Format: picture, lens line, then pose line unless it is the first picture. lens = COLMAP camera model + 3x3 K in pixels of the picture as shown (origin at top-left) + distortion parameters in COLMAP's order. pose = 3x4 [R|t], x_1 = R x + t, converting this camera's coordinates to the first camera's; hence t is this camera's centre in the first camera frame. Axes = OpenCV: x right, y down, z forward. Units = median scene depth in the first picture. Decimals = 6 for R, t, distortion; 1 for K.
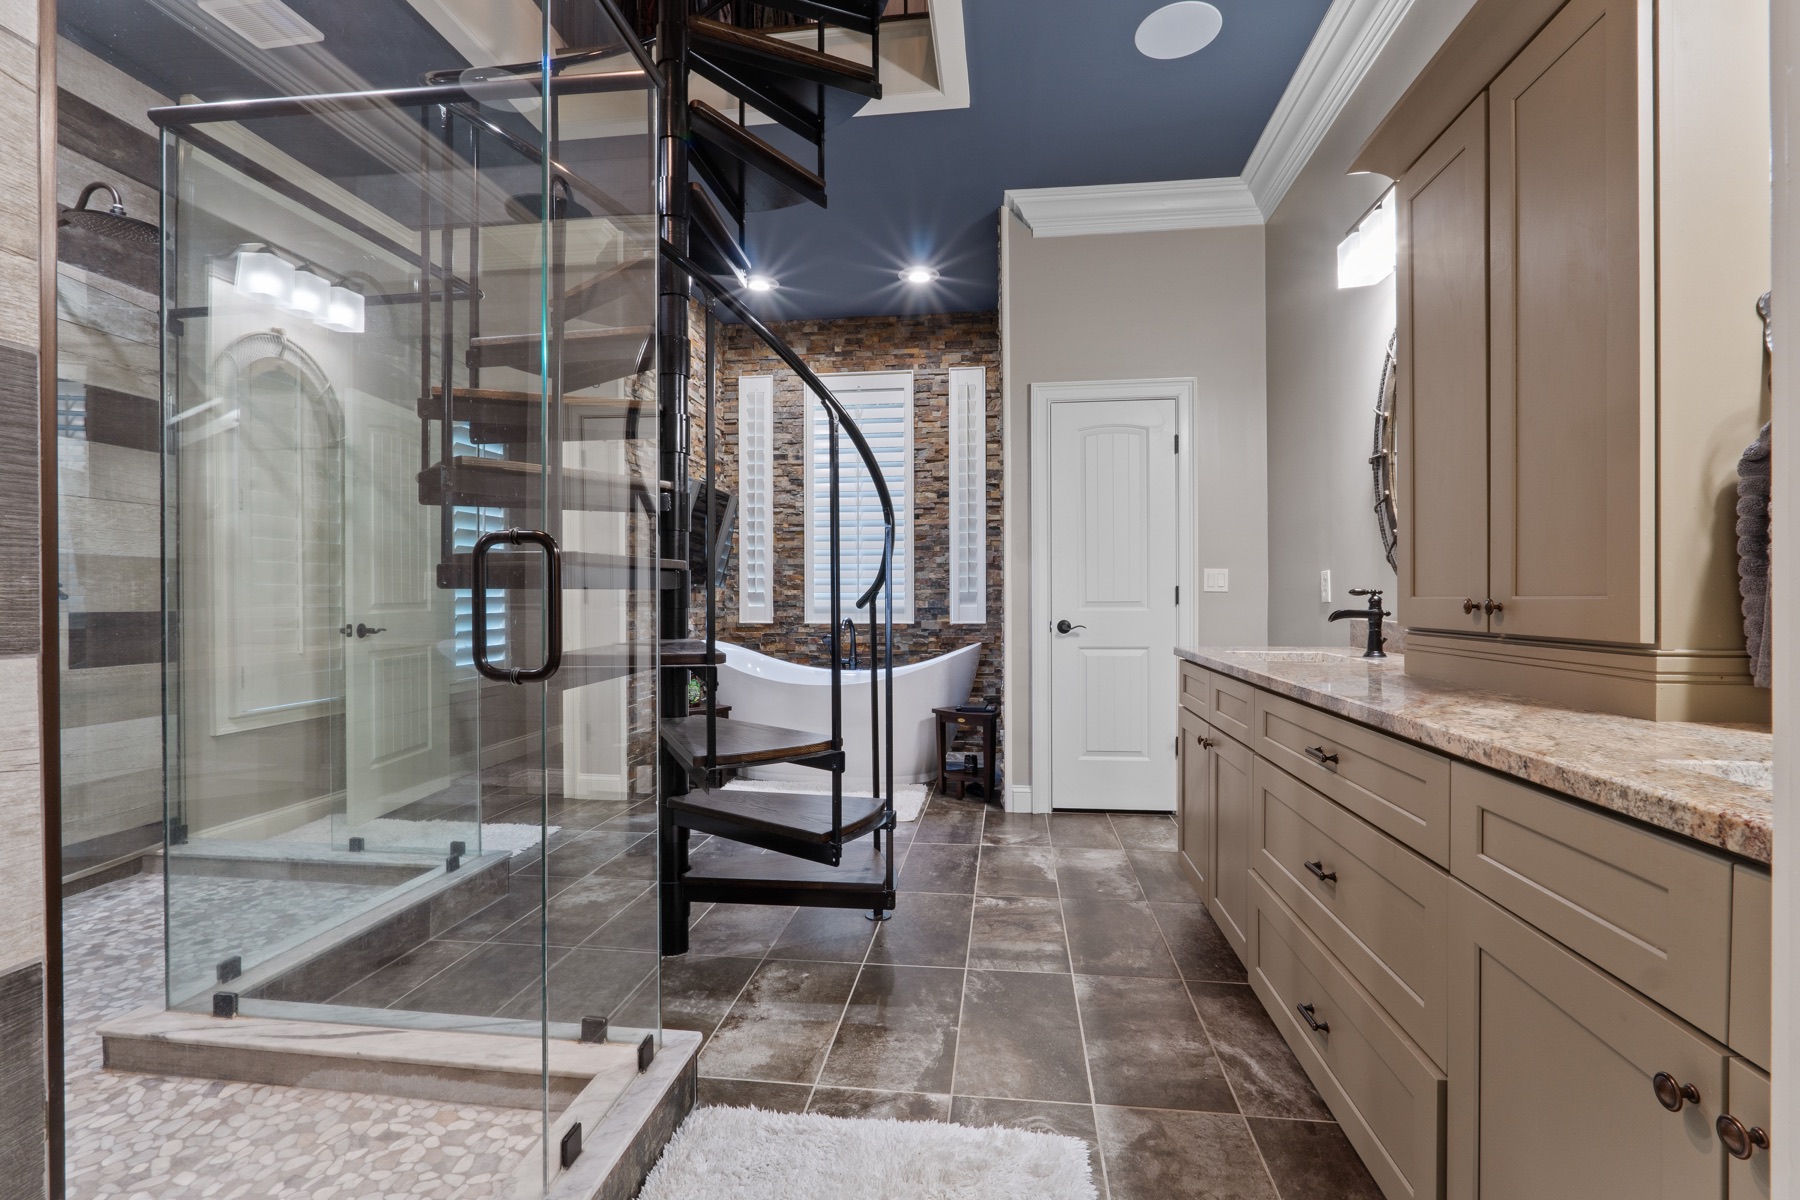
lens RADIAL K [[828.5, 0, 904.3], [0, 828.5, 597.9], [0, 0, 1]] dist [-0.006896, 0.000284]
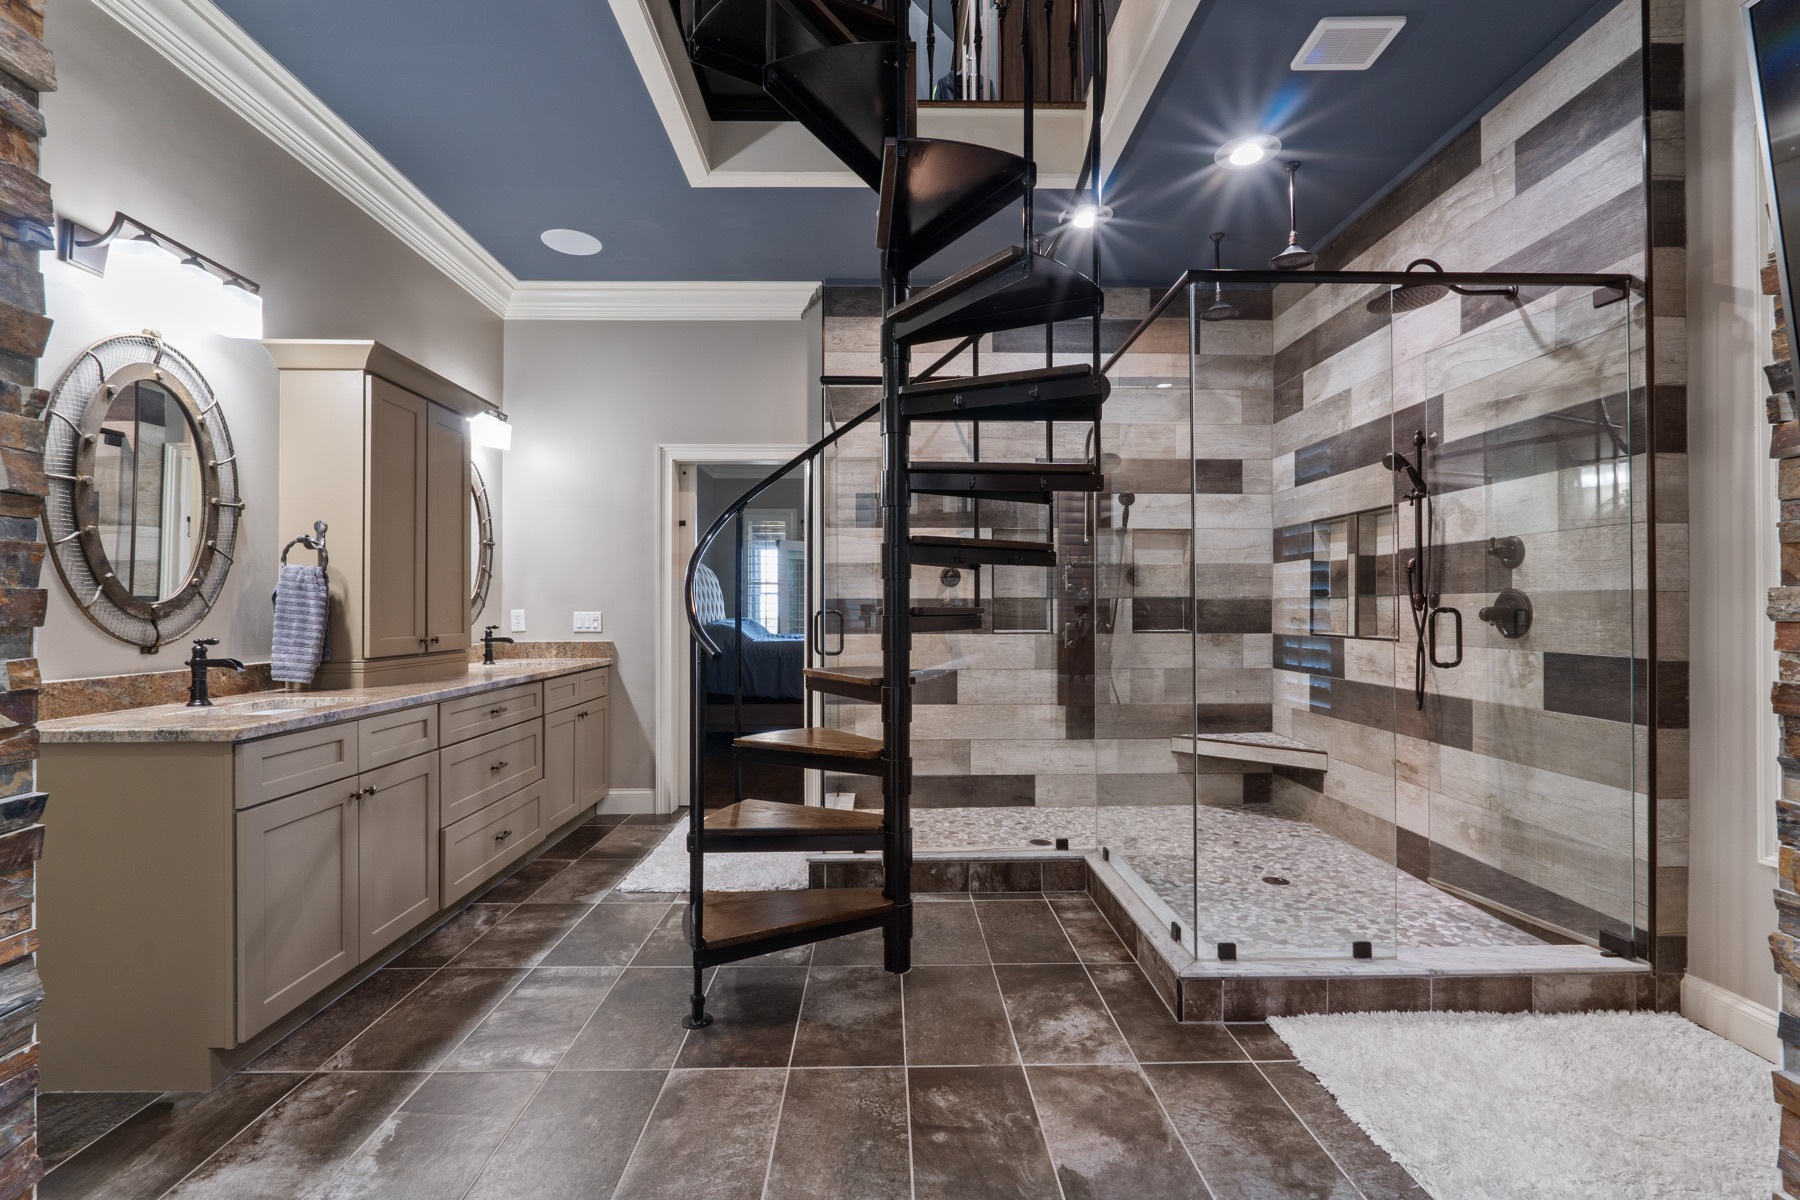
lens RADIAL K [[810.9, 0, 902.4], [0, 810.9, 610.4], [0, 0, 1]] dist [-0.012135, -0.000083]
pose [[-0.988338, 0.004720, -0.152202, -0.143220], [0.004322, 0.999986, 0.002948, -0.047822], [0.152213, 0.002256, -0.988345, 2.314498]]
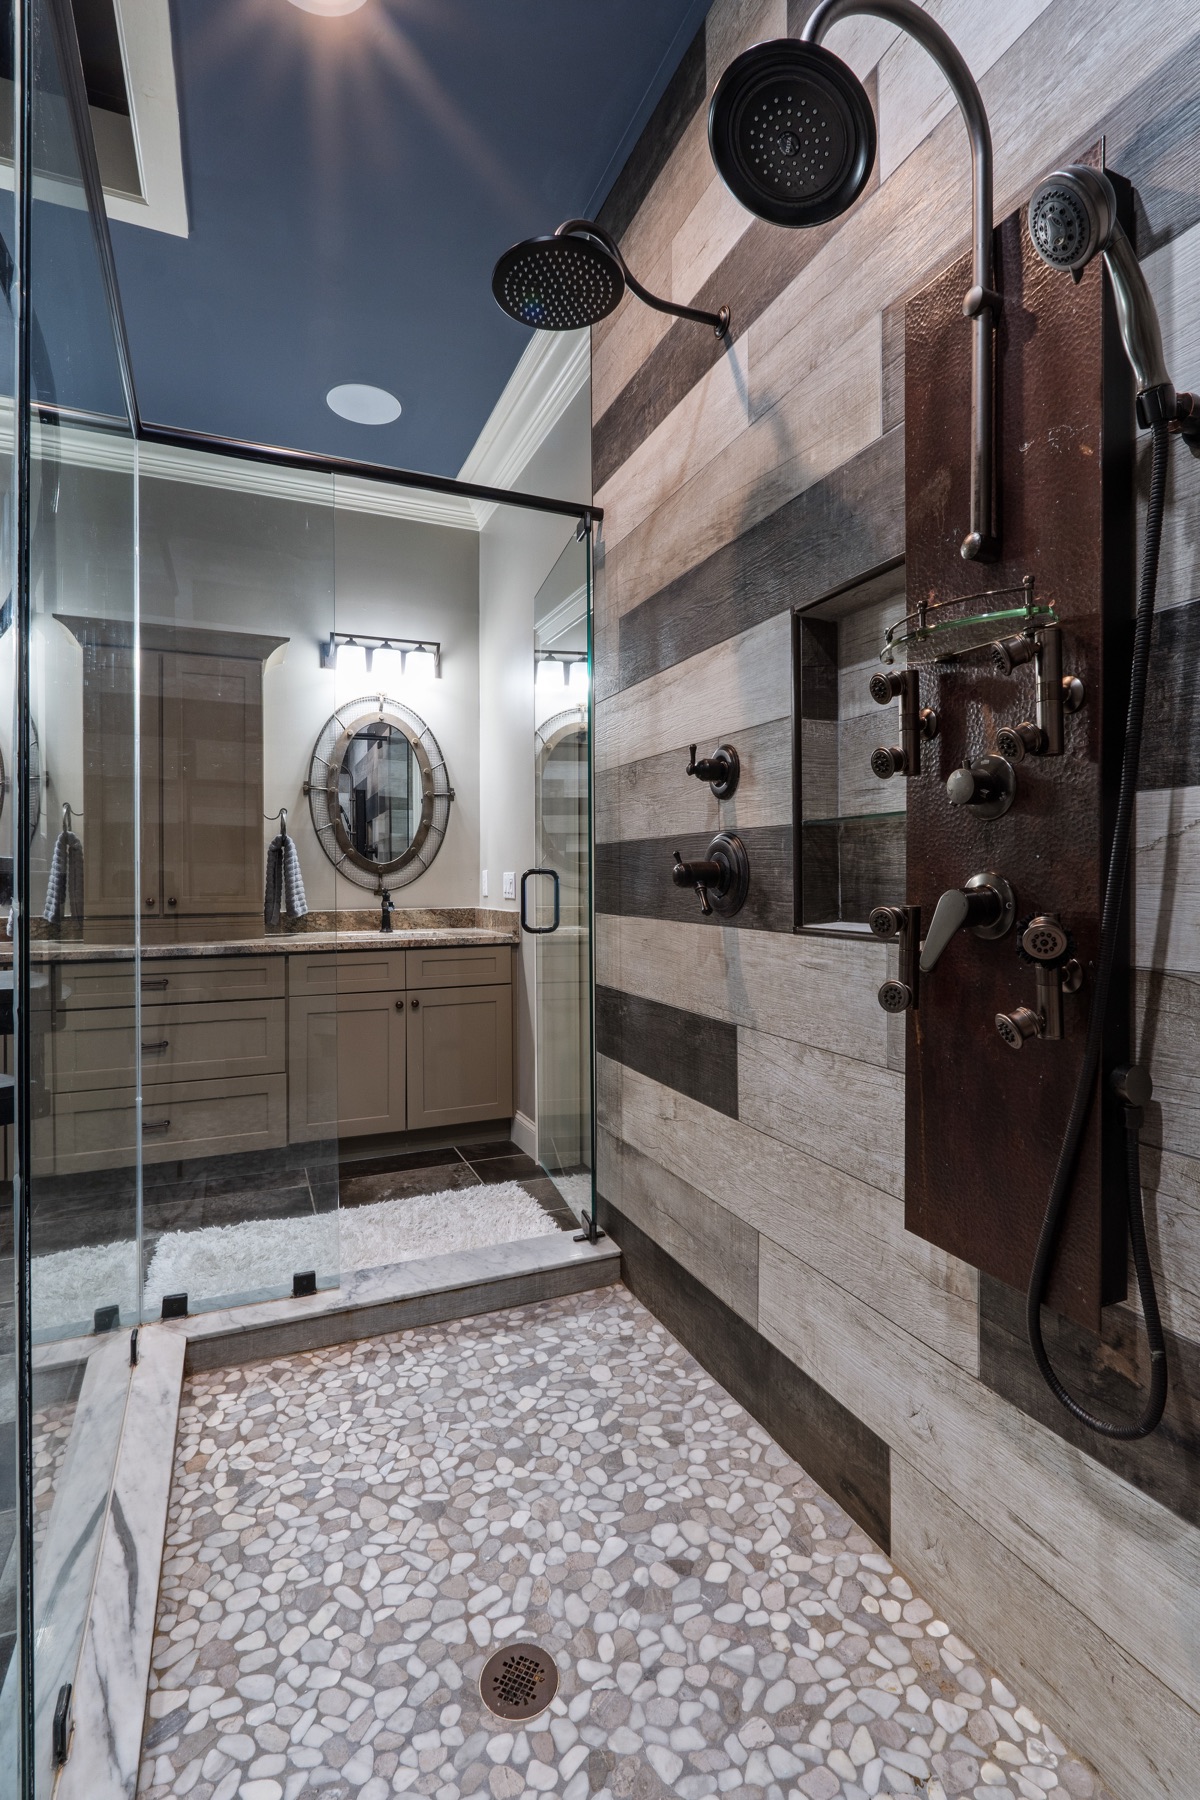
lens RADIAL K [[845.2, 0, 606.2], [0, 845.2, 874.0], [0, 0, 1]] dist [-0.008232, 0.000134]
pose [[-0.519137, 0.006604, 0.854666, -1.199436], [0.007155, 0.999969, -0.003381, -0.028206], [-0.854661, 0.004360, -0.519168, 0.807576]]
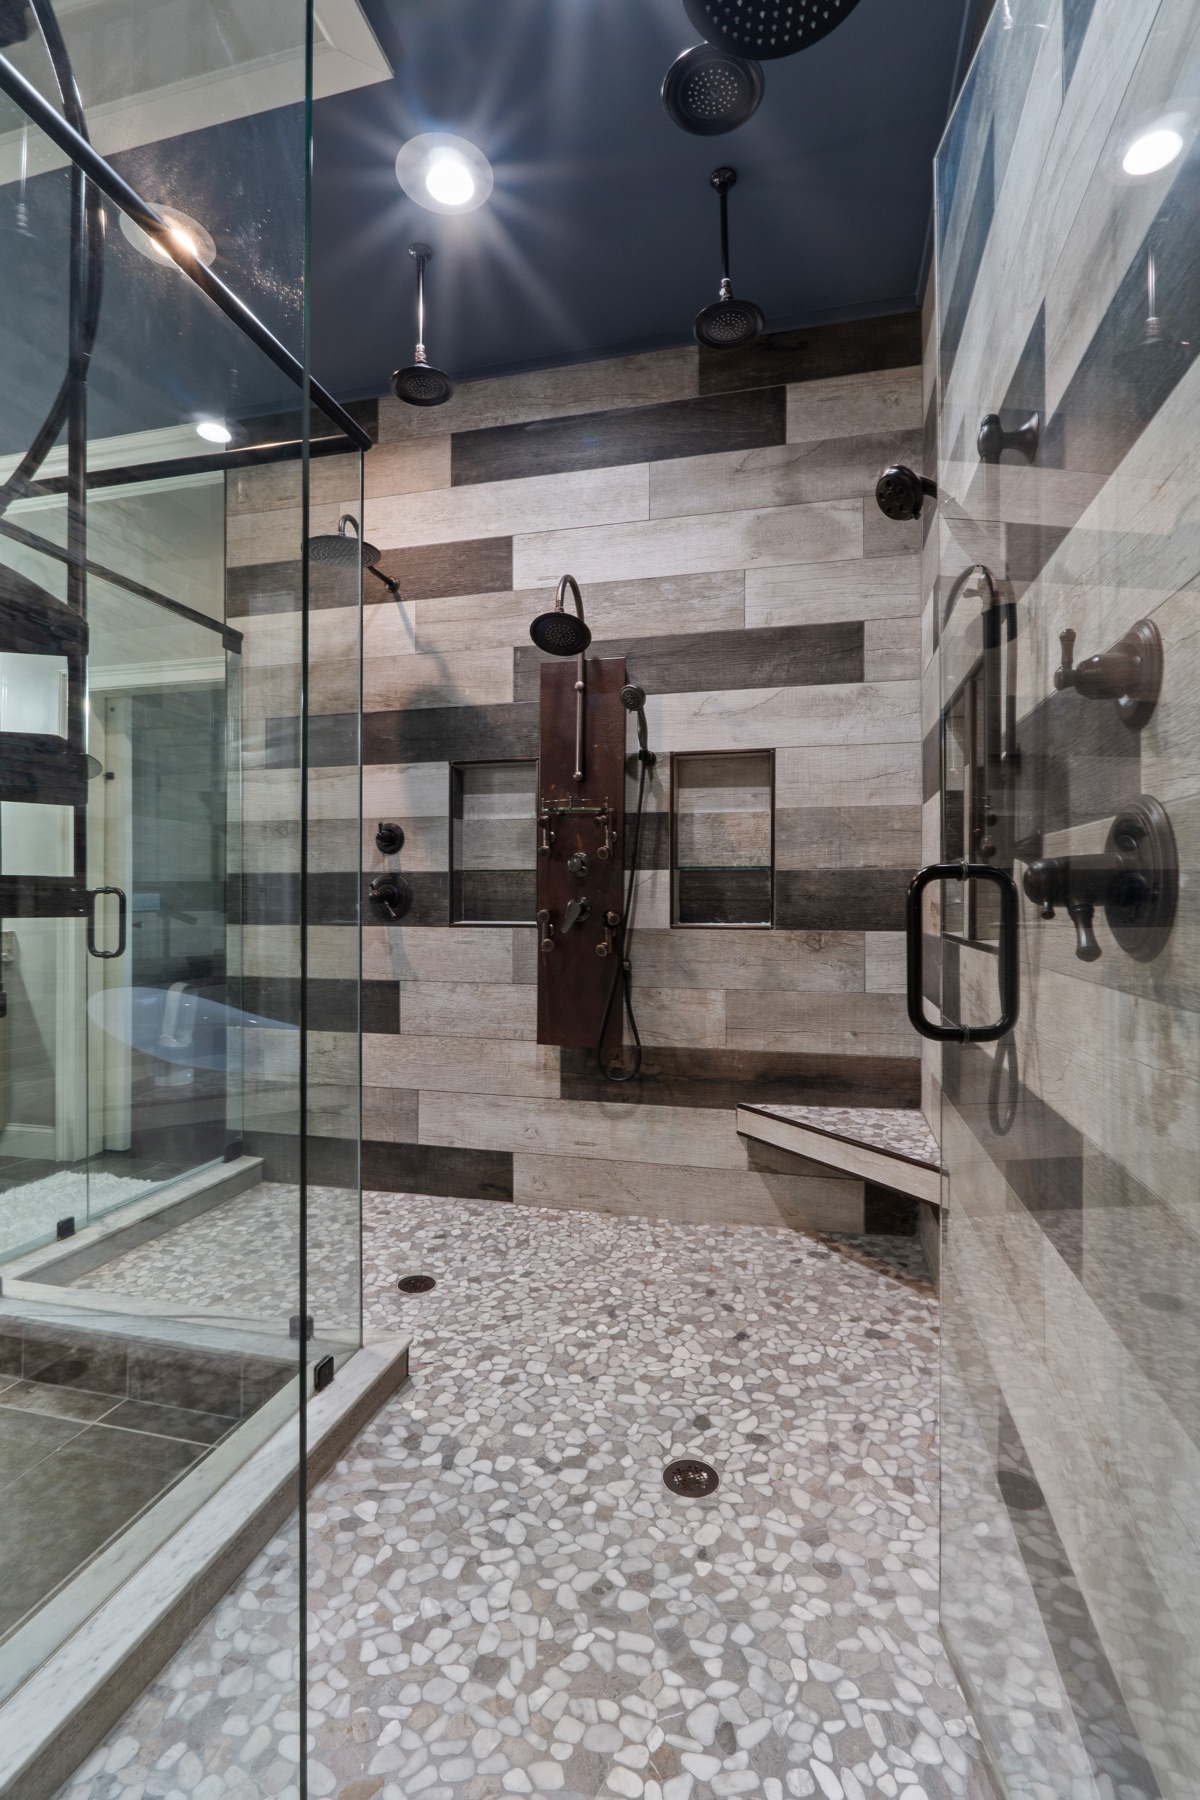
lens RADIAL K [[828.5, 0, 600.0], [0, 828.5, 900.0], [0, 0, 1]] dist [-0.006896, 0.000284]
pose [[-0.993620, 0.002664, 0.112746, -1.078160], [0.002886, 0.999994, 0.001806, -0.026469], [-0.112741, 0.002120, -0.993622, 1.623983]]
